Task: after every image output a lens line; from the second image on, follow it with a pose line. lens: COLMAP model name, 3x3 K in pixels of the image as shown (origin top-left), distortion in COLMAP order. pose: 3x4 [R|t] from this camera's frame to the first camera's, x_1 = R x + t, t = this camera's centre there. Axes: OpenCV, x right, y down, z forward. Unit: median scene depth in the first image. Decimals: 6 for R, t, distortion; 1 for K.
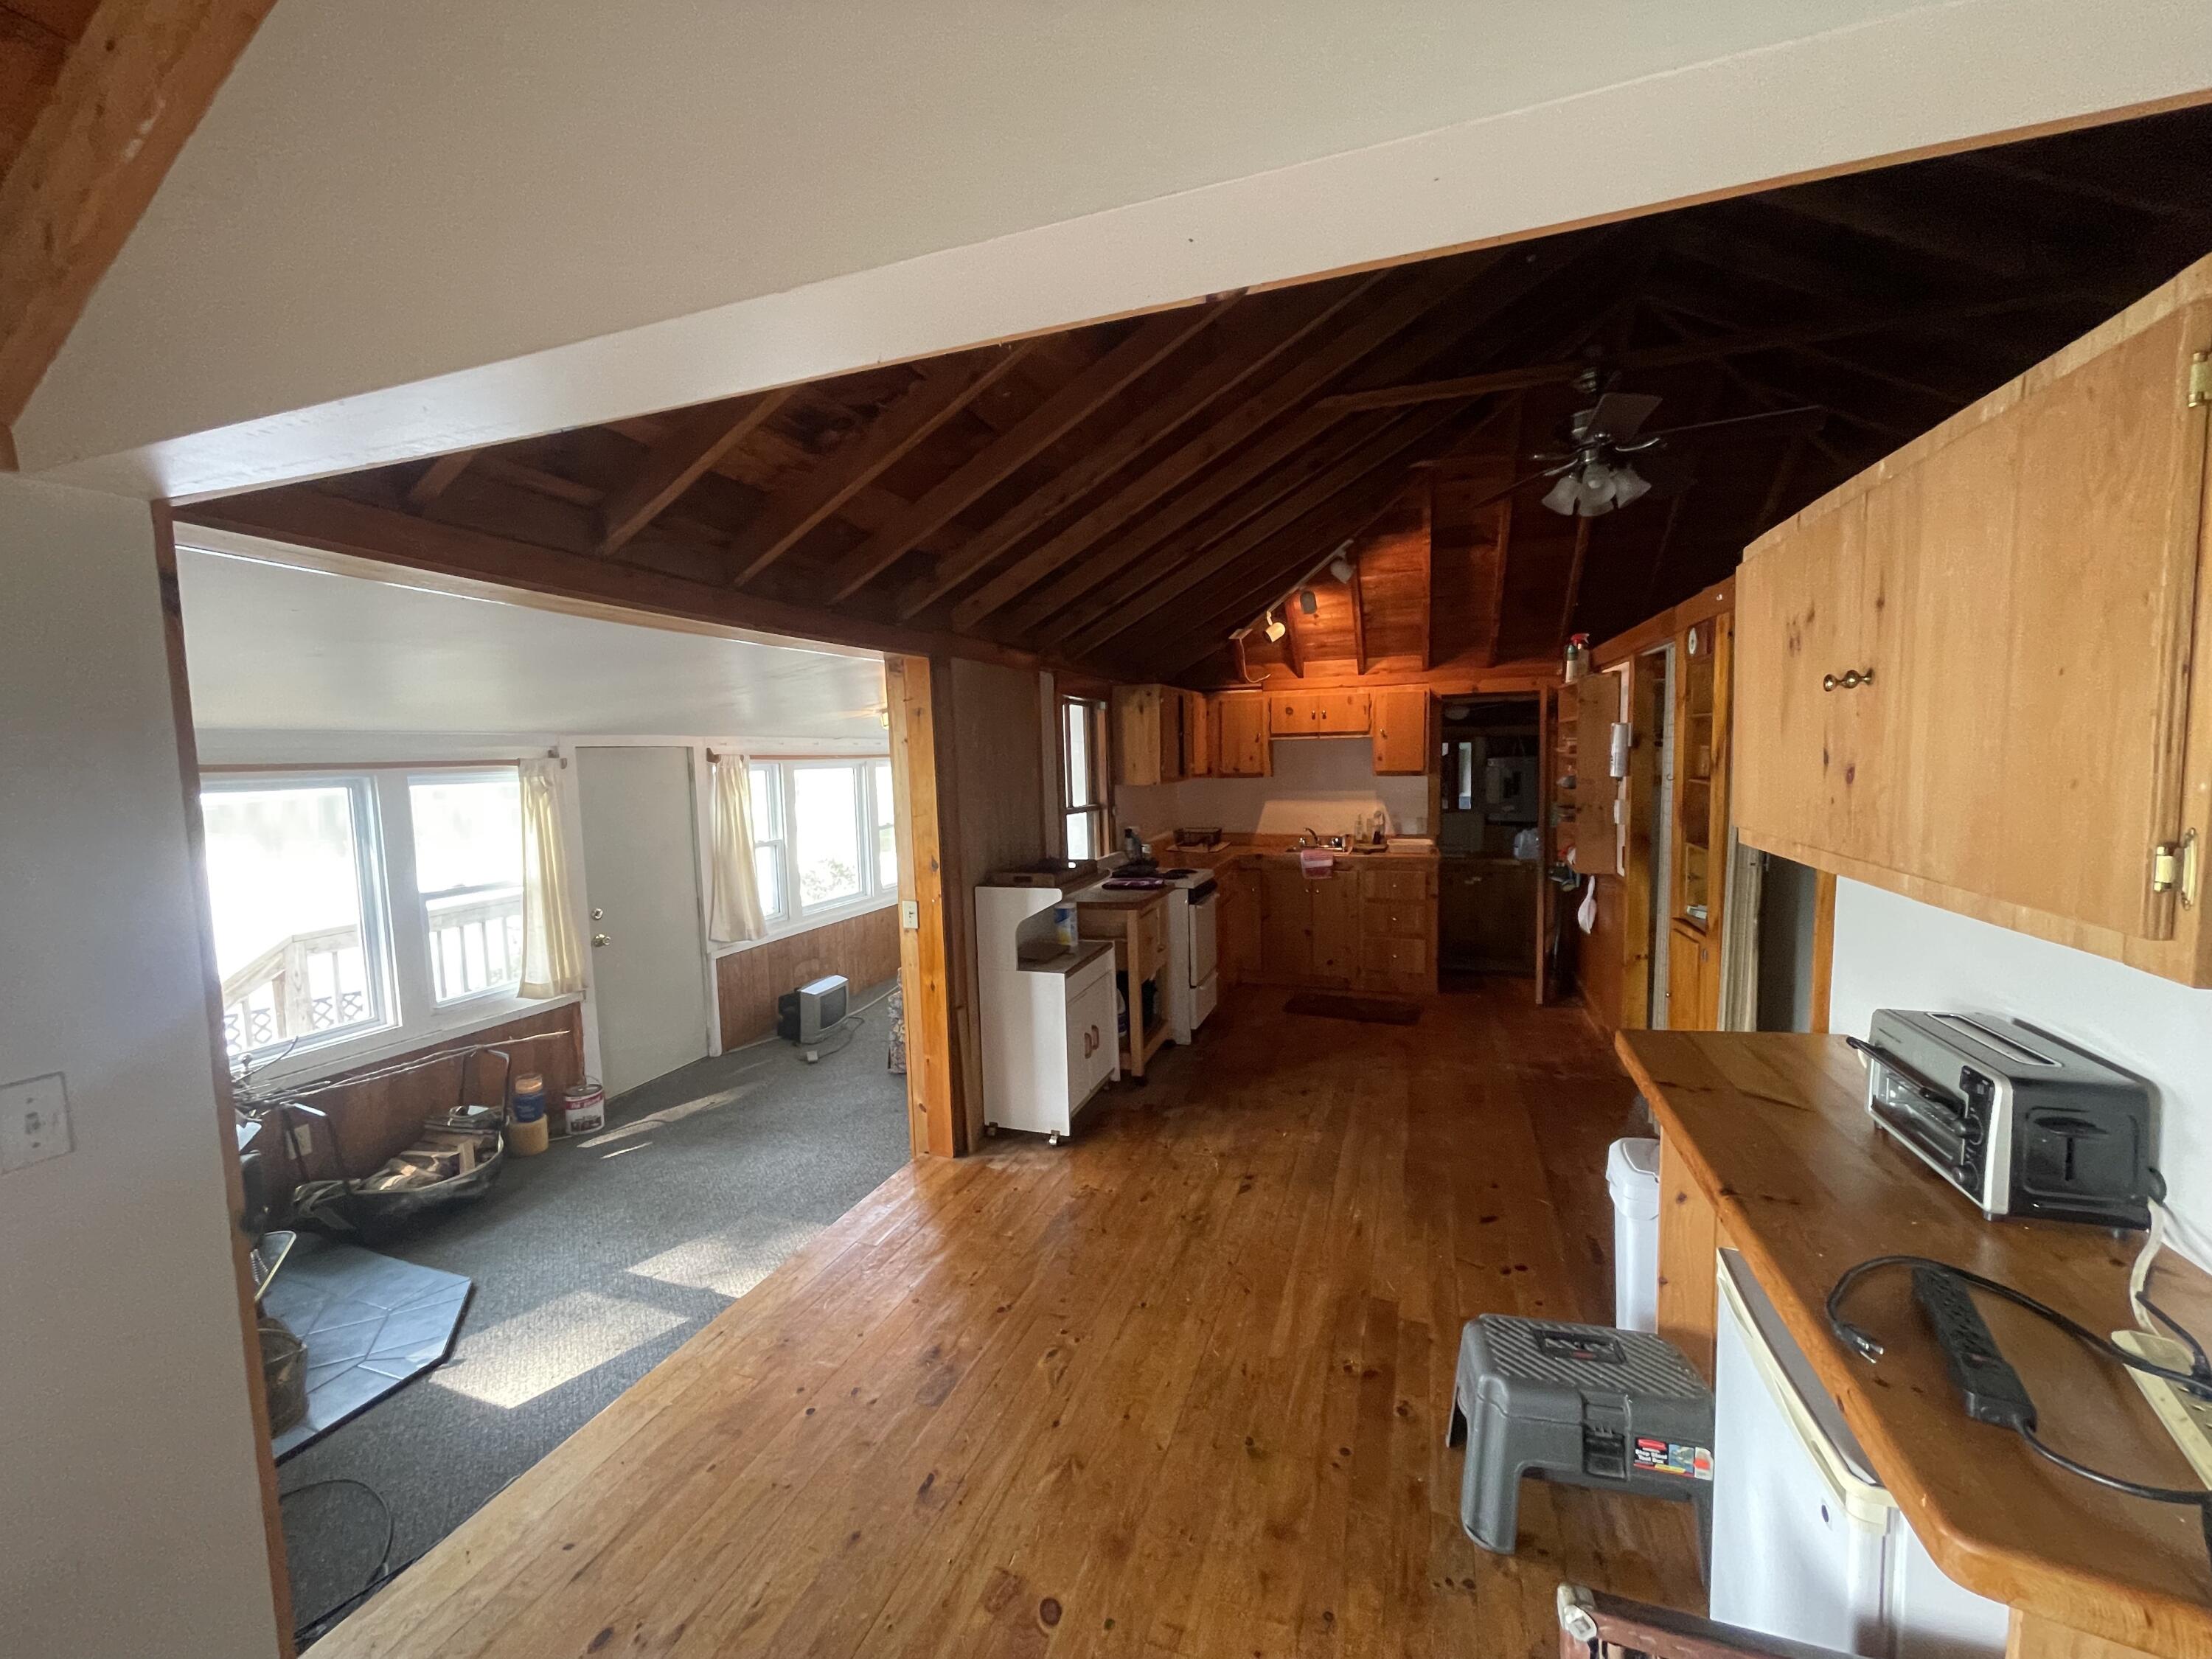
lens RADIAL K [[897.4, 0, 1096.3], [0, 897.4, 831.0], [0, 0, 1]] dist [-0.000333, 0.008183]
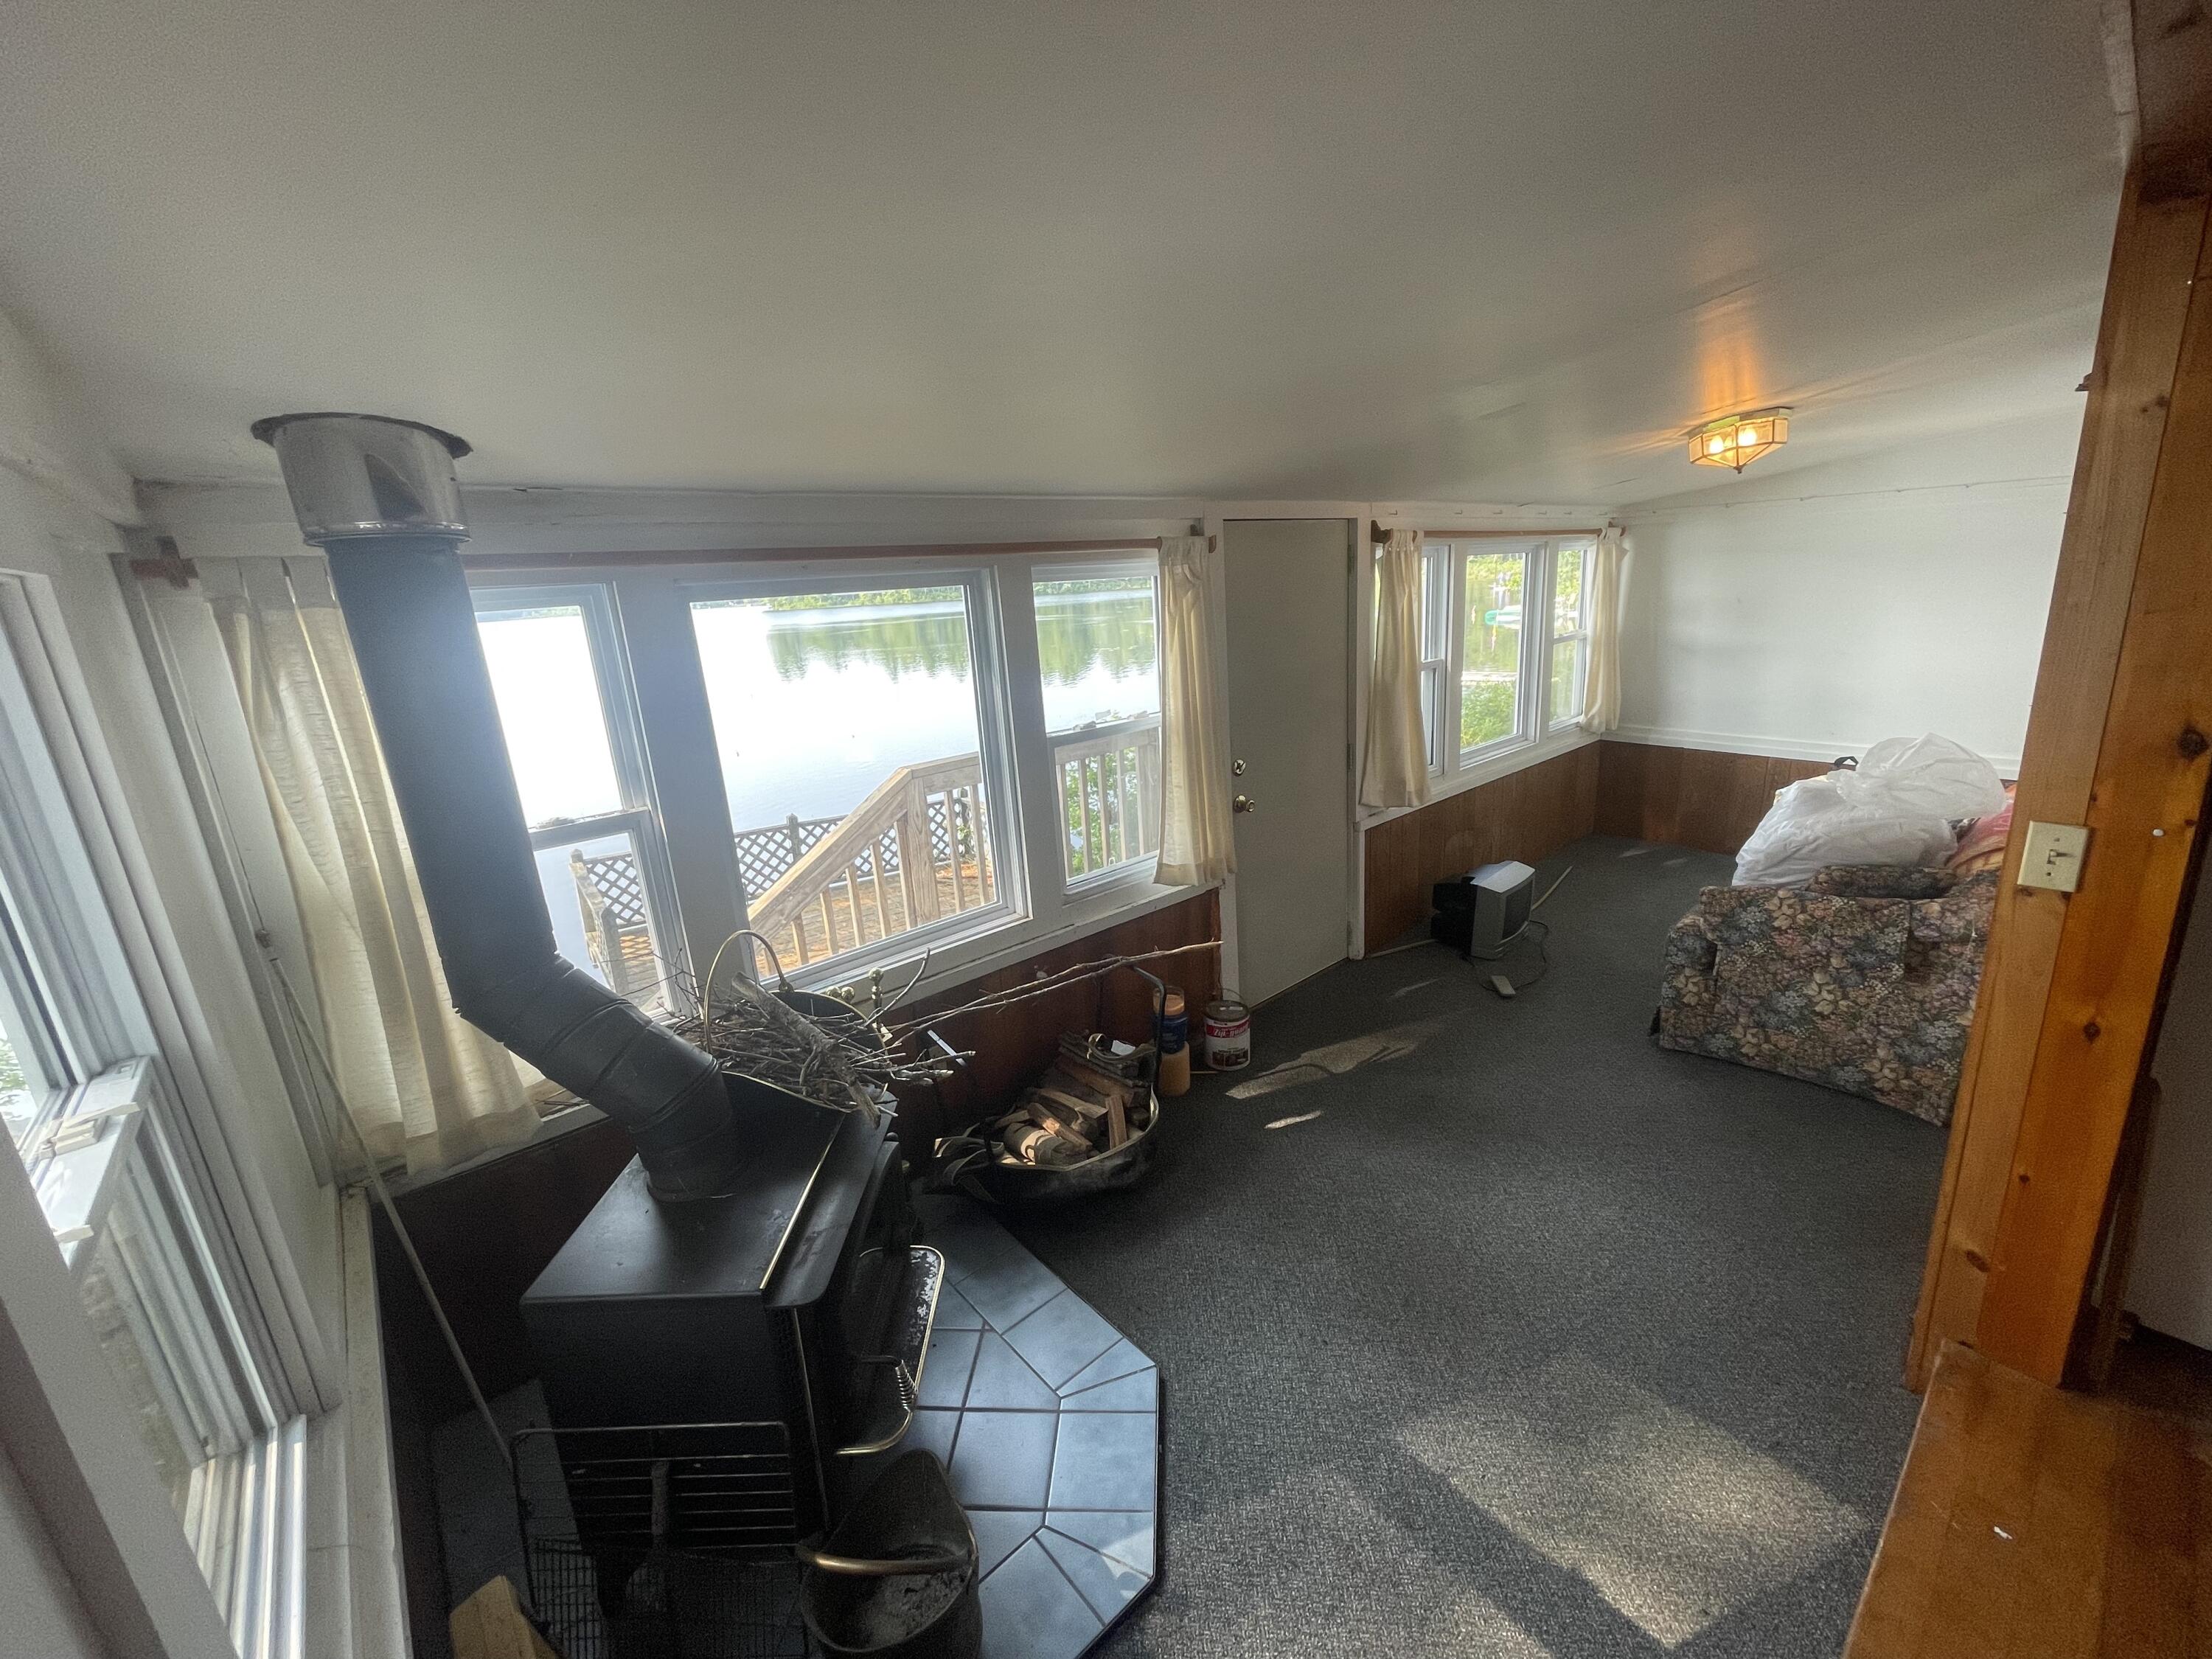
lens RADIAL K [[891.2, 0, 1110.5], [0, 891.2, 820.1], [0, 0, 1]] dist [-0.000393, -0.000039]
pose [[0.876607, 0.094711, -0.471794, -0.335422], [-0.001818, 0.981084, 0.193572, -0.002219], [0.481203, -0.168829, 0.860198, 0.369497]]
